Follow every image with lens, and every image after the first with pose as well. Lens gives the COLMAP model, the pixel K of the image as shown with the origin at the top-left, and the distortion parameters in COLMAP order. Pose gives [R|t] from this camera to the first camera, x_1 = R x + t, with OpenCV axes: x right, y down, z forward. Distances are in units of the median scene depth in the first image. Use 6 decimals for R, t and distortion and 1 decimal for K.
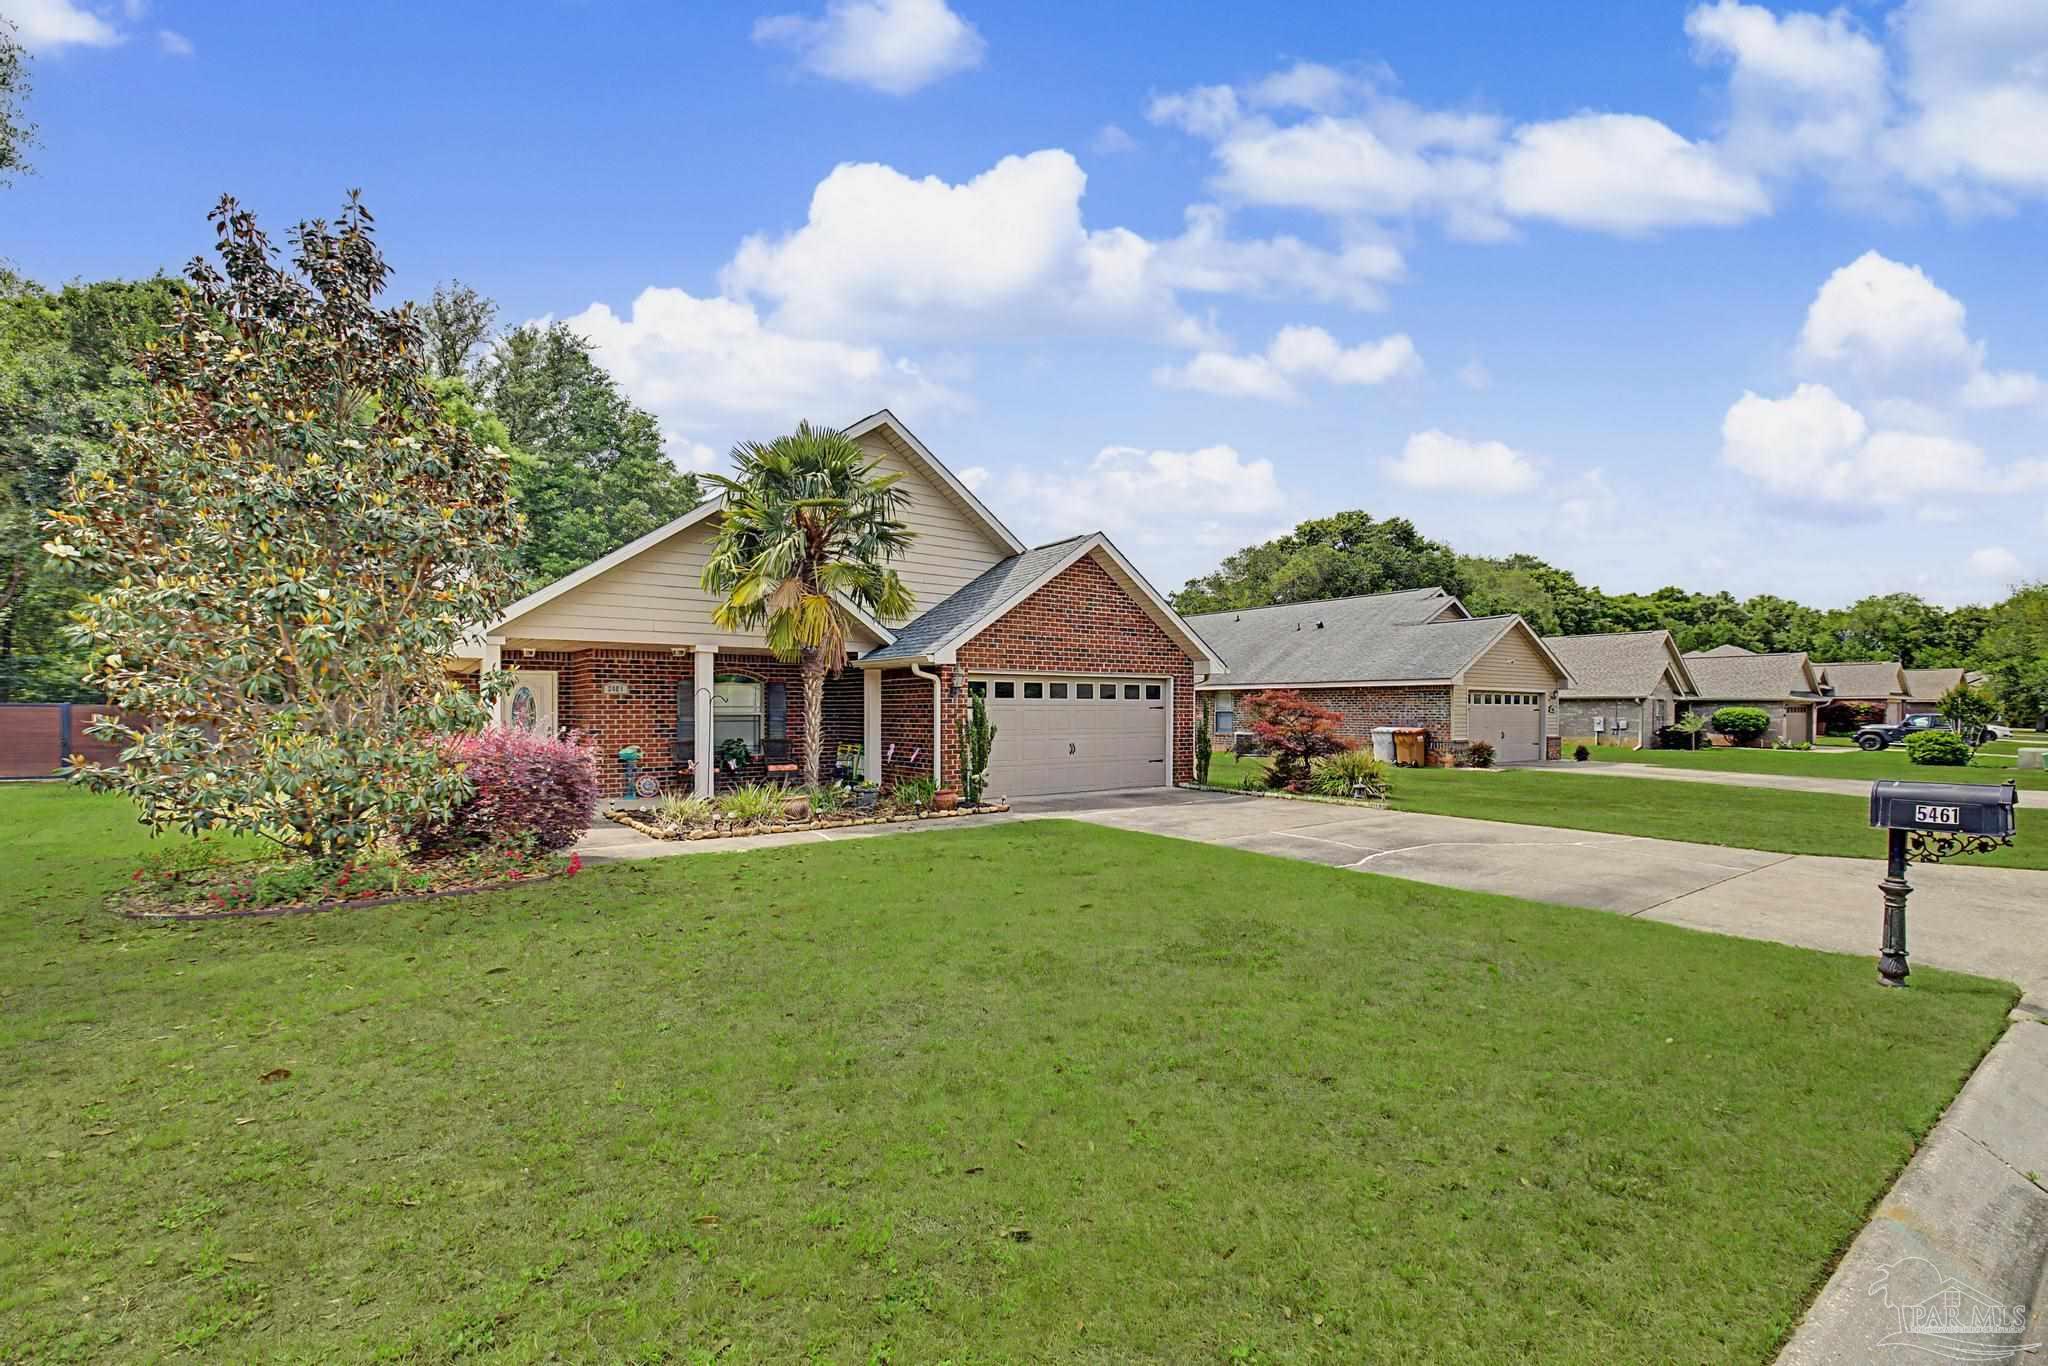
lens RADIAL K [[869.0, 0, 1021.7], [0, 869.0, 712.6], [0, 0, 1]] dist [0.008825, -0.001144]
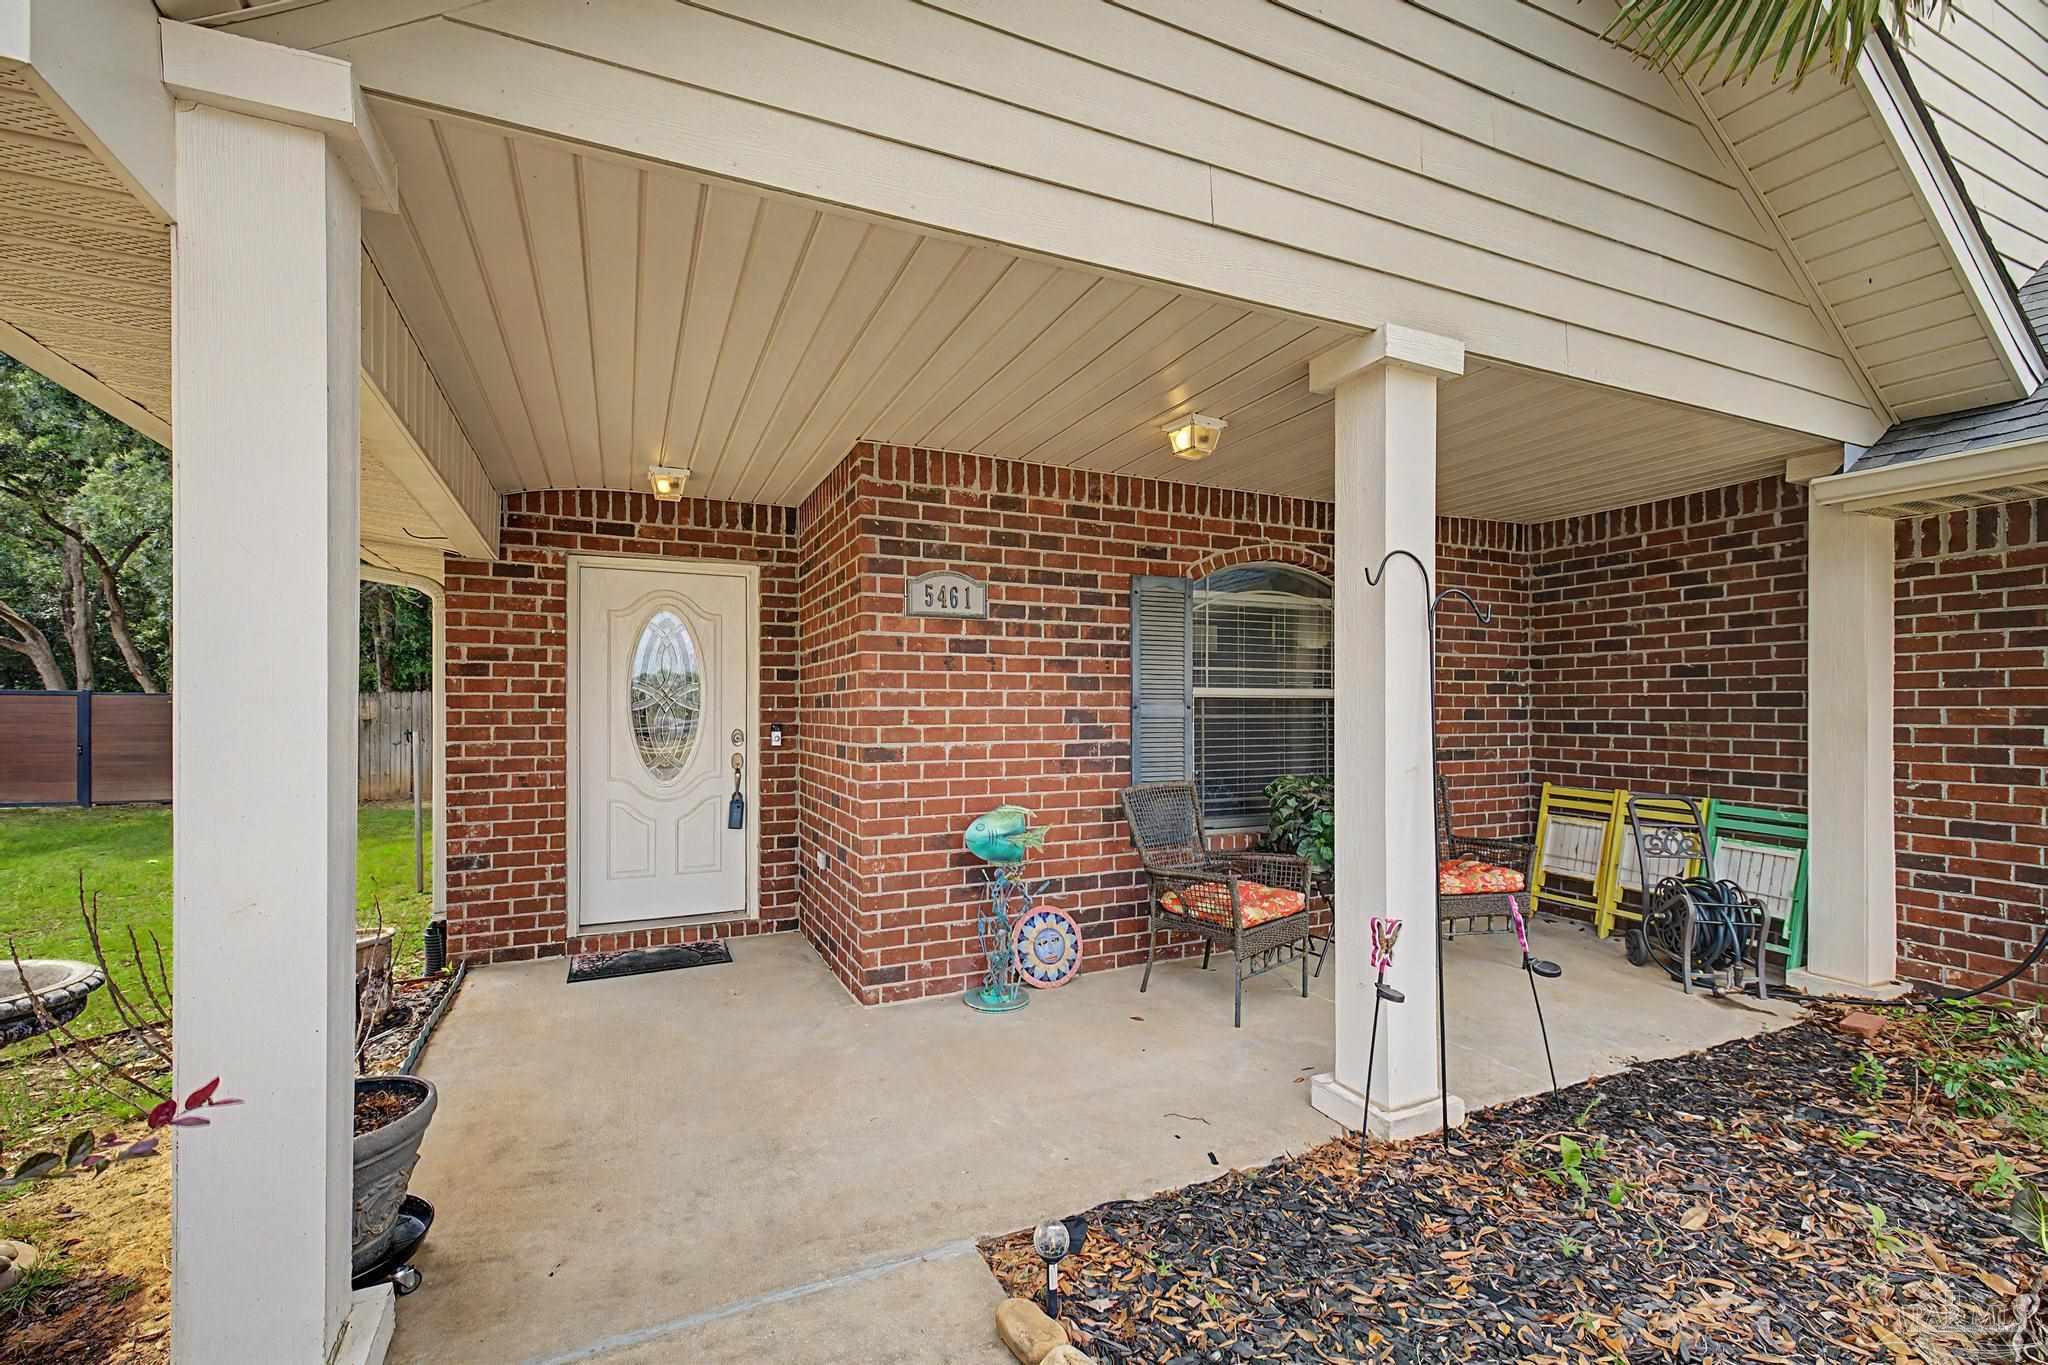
lens RADIAL K [[869.0, 0, 1024.0], [0, 869.0, 703.7], [0, 0, 1]] dist [0.008825, -0.001144]
pose [[0.976235, -0.000871, -0.216714, -0.355683], [-0.001681, 0.999931, -0.011594, 0.008751], [0.216710, 0.011682, 0.976166, 0.683509]]
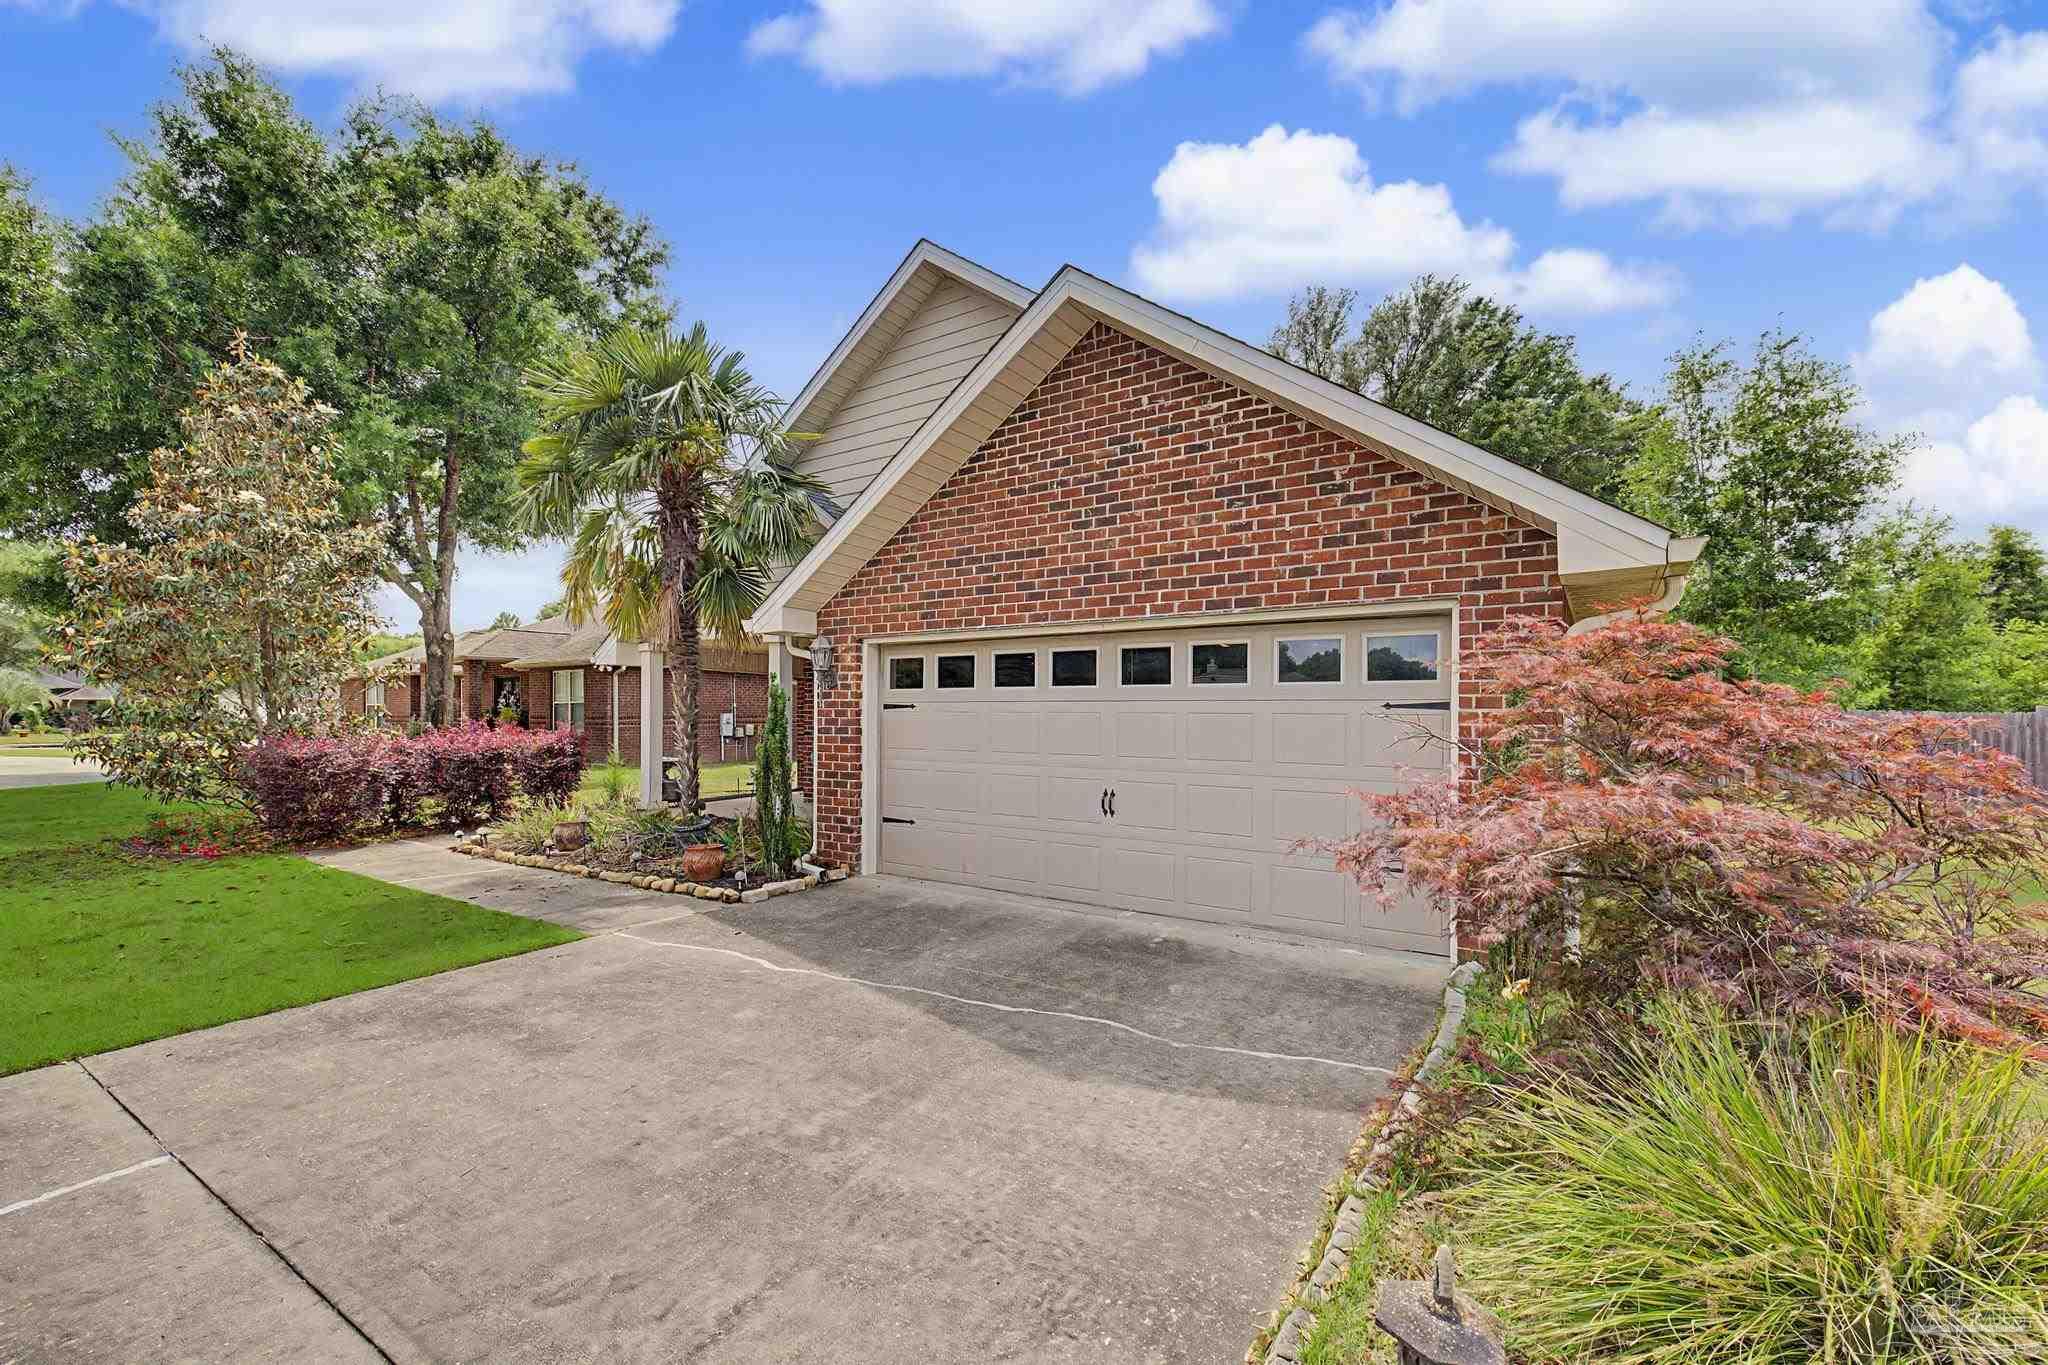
lens RADIAL K [[869.0, 0, 1009.3], [0, 869.0, 699.9], [0, 0, 1]] dist [0.008825, -0.001144]
pose [[0.319310, -0.010851, -0.947588, 0.449698], [-0.008319, 0.999864, -0.014253, -0.002507], [0.947614, 0.012434, 0.319177, 0.828030]]
